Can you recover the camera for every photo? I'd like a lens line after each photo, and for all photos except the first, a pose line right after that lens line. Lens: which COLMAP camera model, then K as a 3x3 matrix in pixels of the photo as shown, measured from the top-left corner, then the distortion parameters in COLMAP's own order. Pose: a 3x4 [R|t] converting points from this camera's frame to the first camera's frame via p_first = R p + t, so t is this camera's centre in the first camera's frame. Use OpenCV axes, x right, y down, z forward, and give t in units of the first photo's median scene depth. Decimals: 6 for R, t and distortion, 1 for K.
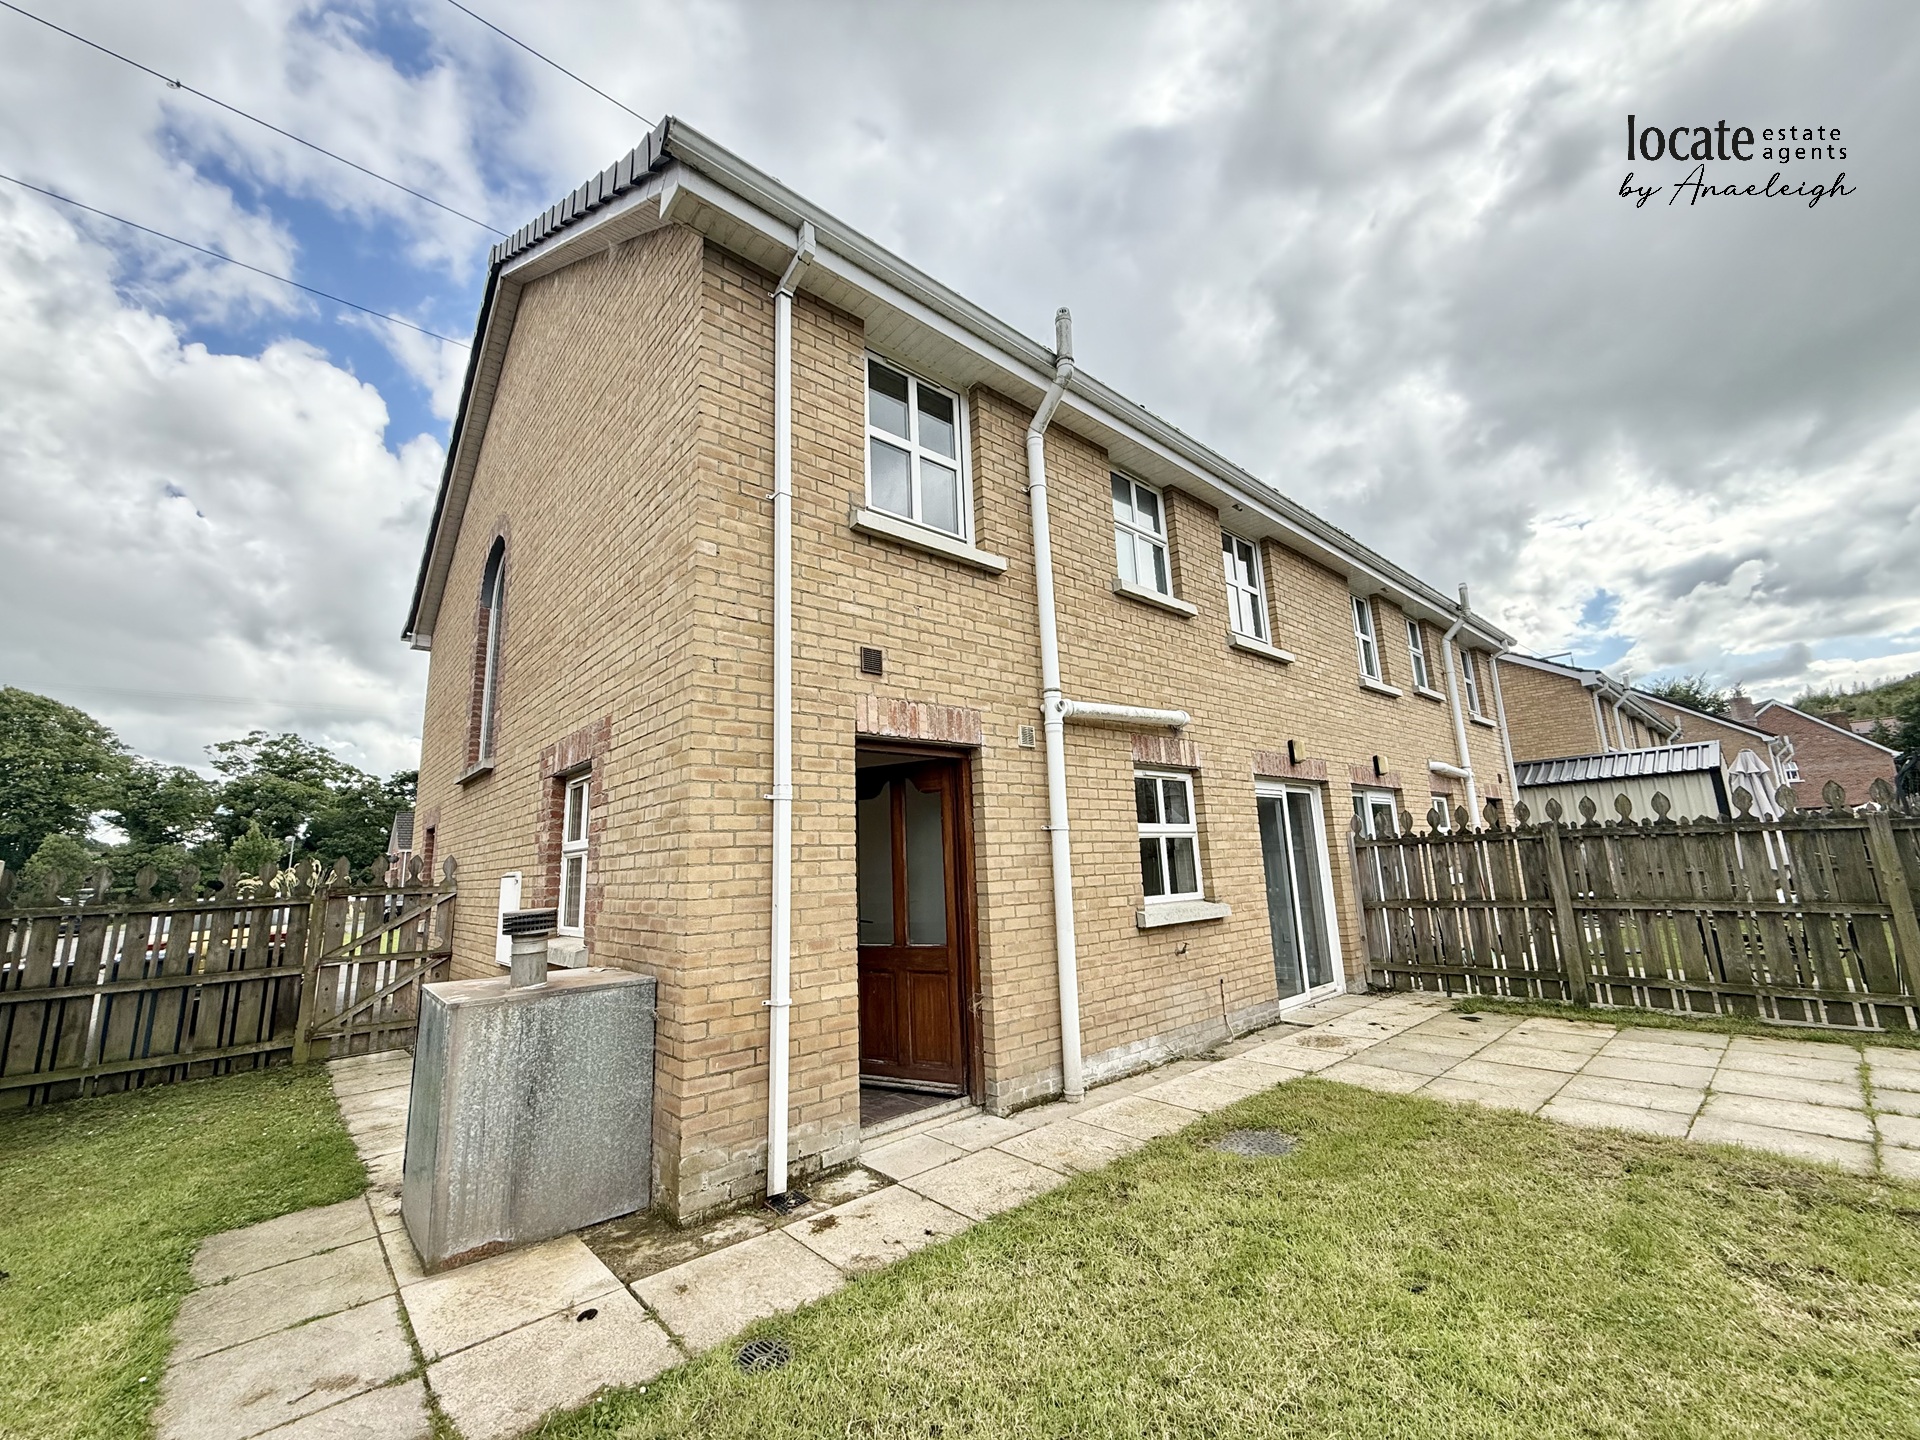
lens RADIAL K [[753.0, 0, 952.8], [0, 753.0, 719.4], [0, 0, 1]] dist [0.000654, -0.003112]
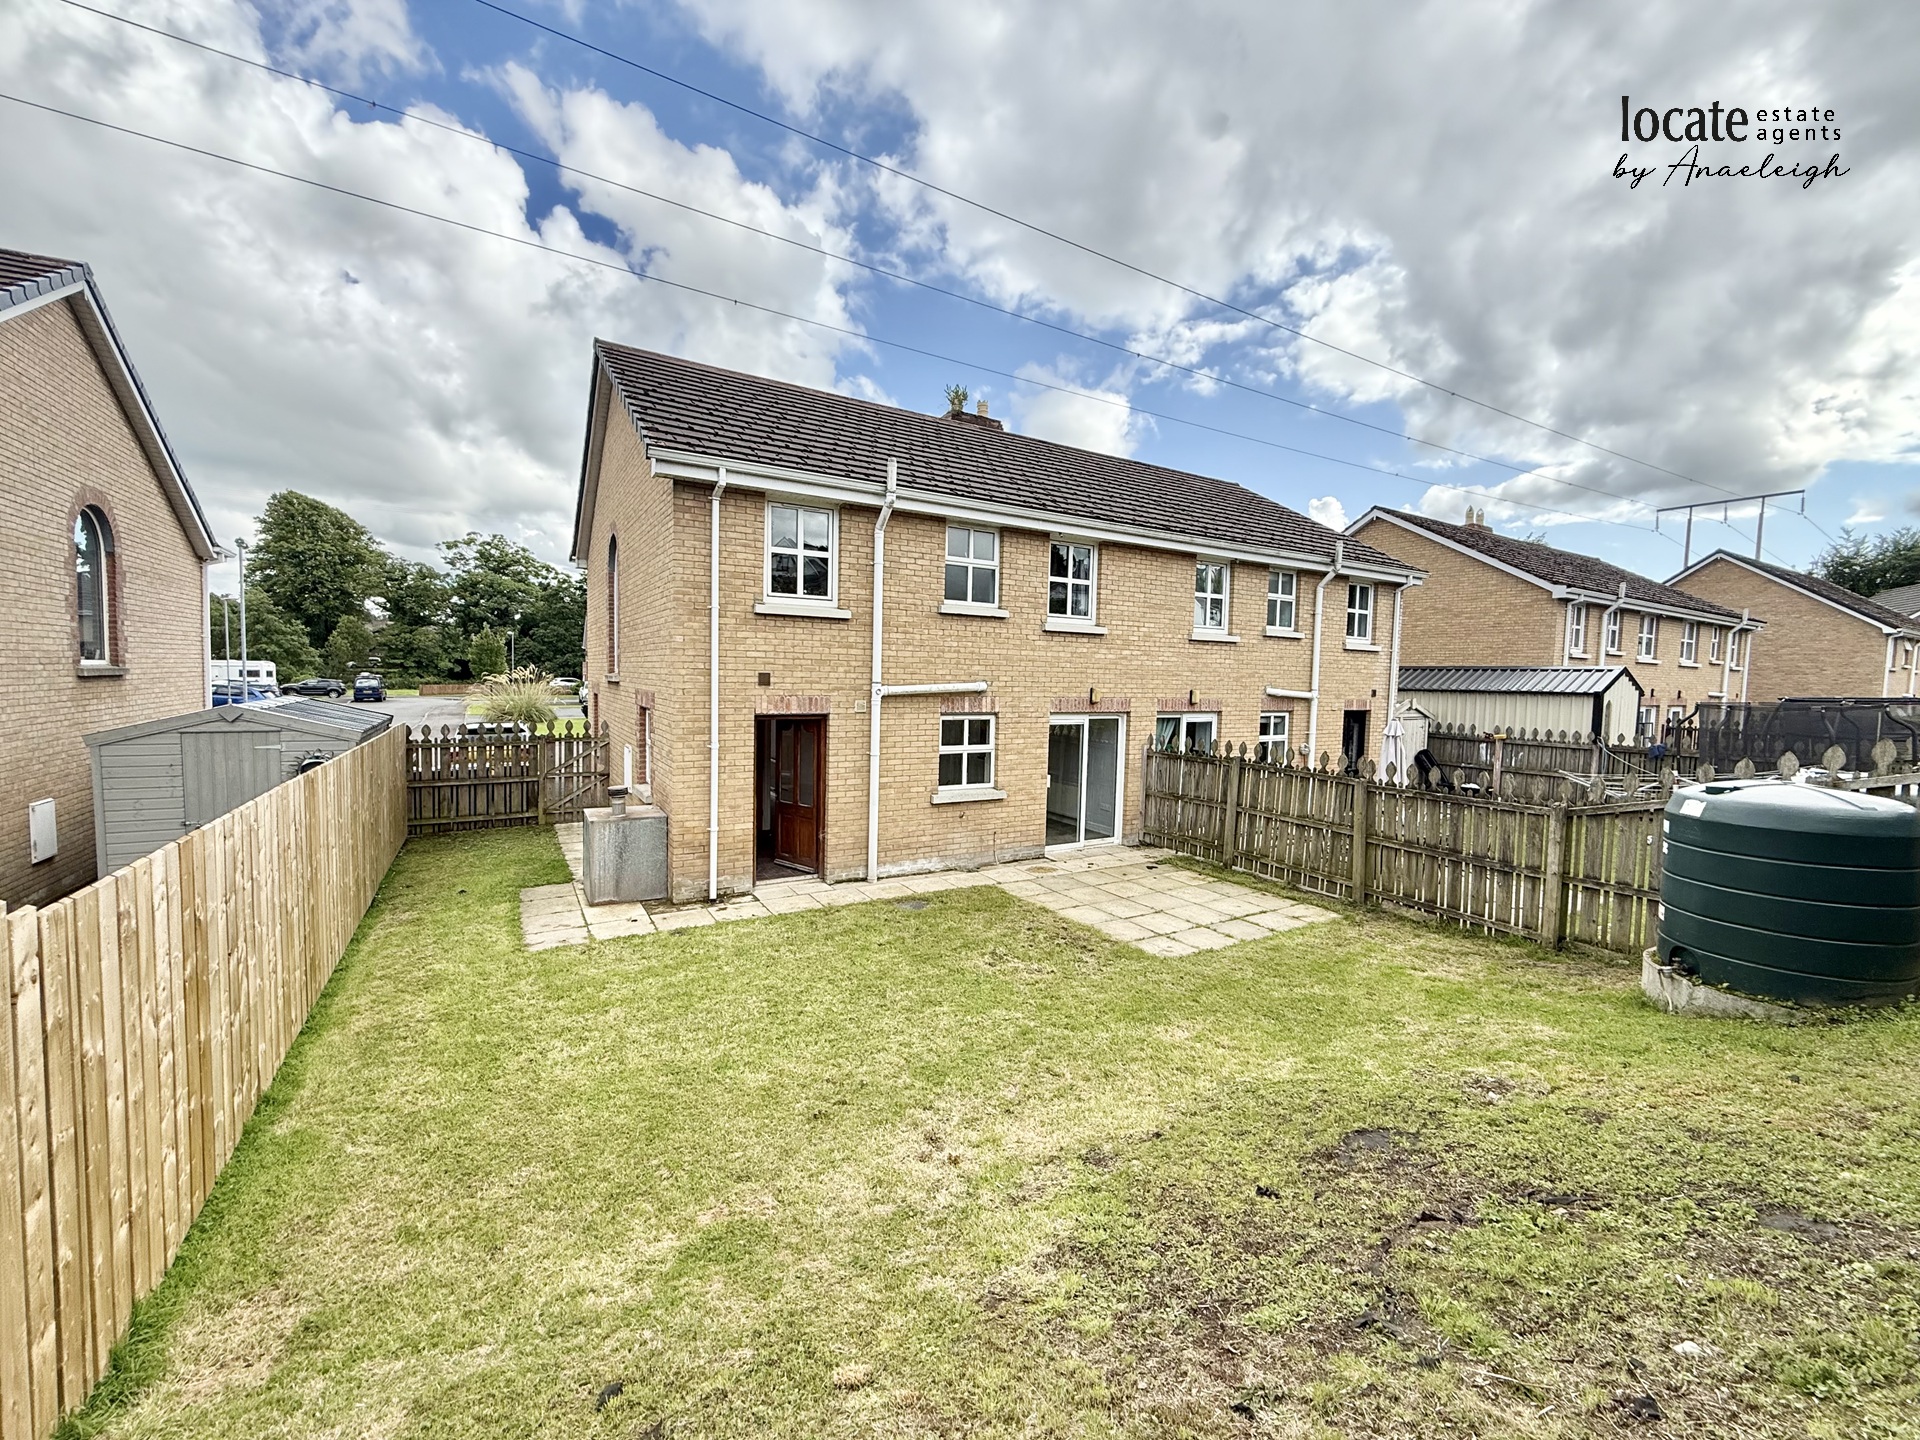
lens RADIAL K [[762.3, 0, 952.1], [0, 762.3, 720.3], [0, 0, 1]] dist [-0.001389, 0.000327]
pose [[0.983166, 0.075507, -0.166381, 0.793123], [-0.030399, 0.965522, 0.258540, -0.547969], [0.180166, -0.249130, 0.951564, -0.982291]]
